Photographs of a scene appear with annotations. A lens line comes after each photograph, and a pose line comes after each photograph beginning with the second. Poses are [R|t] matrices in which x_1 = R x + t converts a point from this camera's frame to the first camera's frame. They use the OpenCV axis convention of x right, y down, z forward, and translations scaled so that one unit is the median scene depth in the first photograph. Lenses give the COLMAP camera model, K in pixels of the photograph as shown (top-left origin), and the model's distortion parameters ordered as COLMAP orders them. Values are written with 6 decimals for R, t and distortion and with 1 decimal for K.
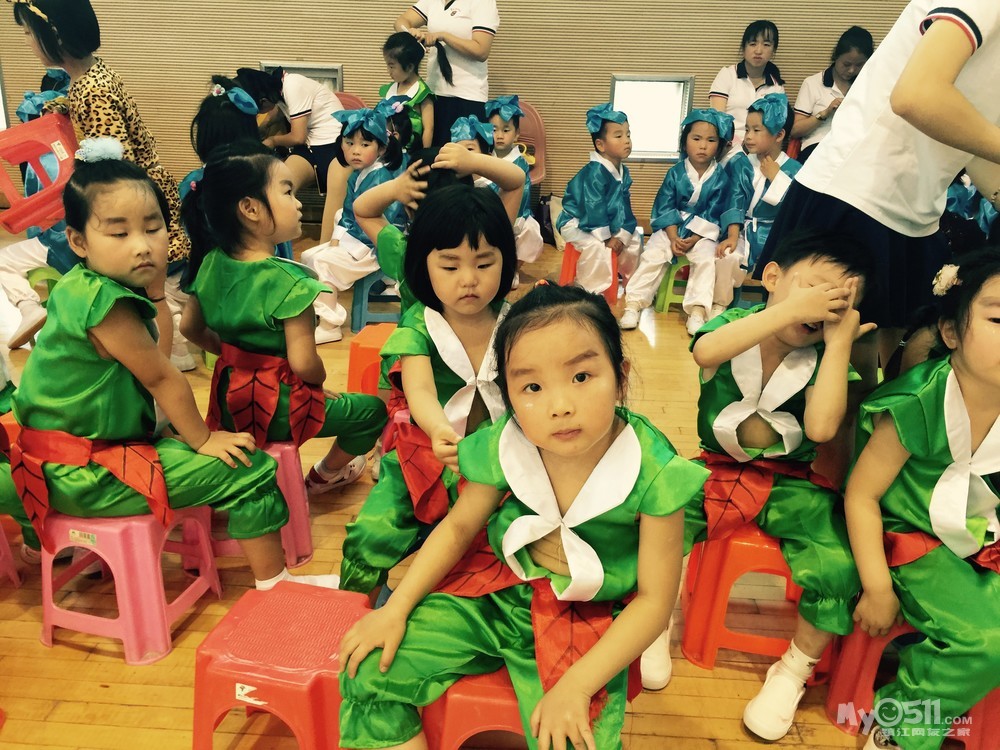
lens RADIAL K [[840.1, 0, 502.7], [0, 840.1, 389.9], [0, 0, 1]] dist [0.004340, -0.008079]
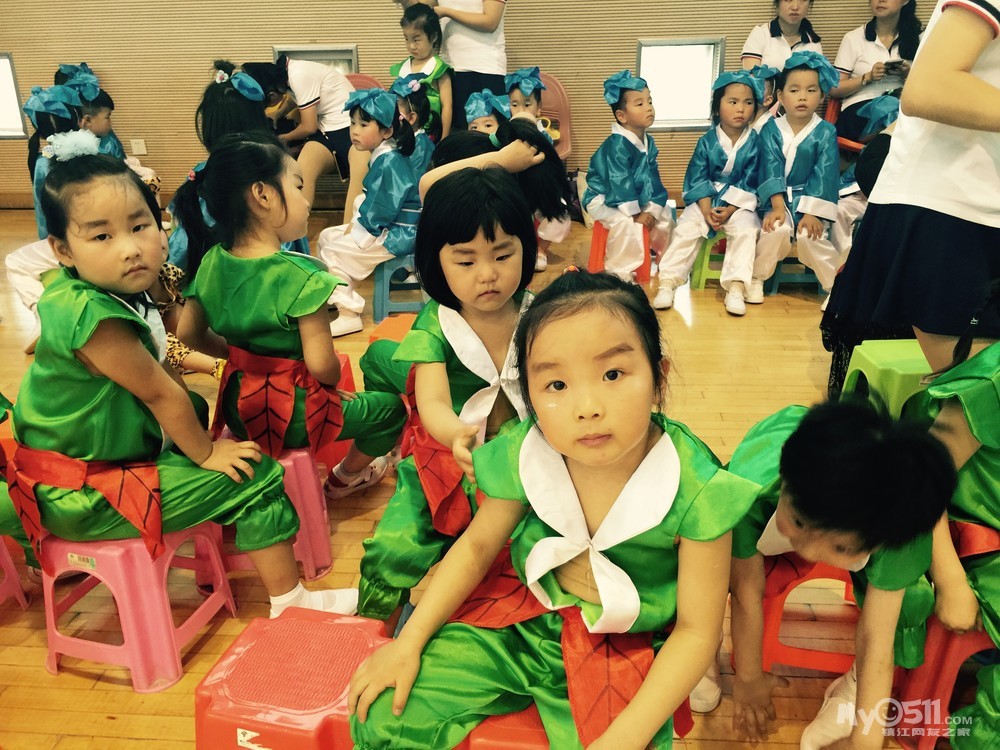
lens RADIAL K [[843.0, 0, 500.0], [0, 843.0, 375.0], [0, 0, 1]] dist [0.011323, 0.011778]
pose [[0.998331, -0.034116, -0.046603, 0.014161], [0.034491, 0.999379, 0.007254, -0.019557], [0.046327, -0.008849, 0.998887, 0.071500]]
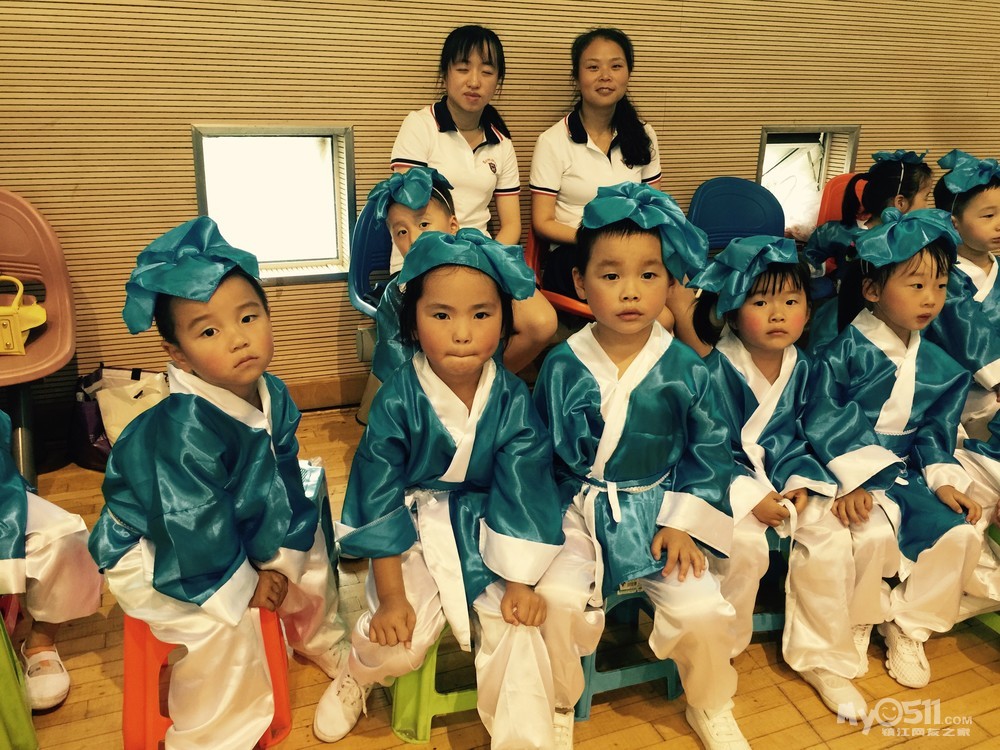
lens RADIAL K [[851.5, 0, 500.0], [0, 851.5, 375.0], [0, 0, 1]] dist [0.085760, -0.162337]
pose [[0.900517, -0.136239, 0.412926, 0.121983], [0.161546, 0.986501, -0.026821, -0.362809], [-0.403697, 0.090859, 0.910370, 0.922989]]
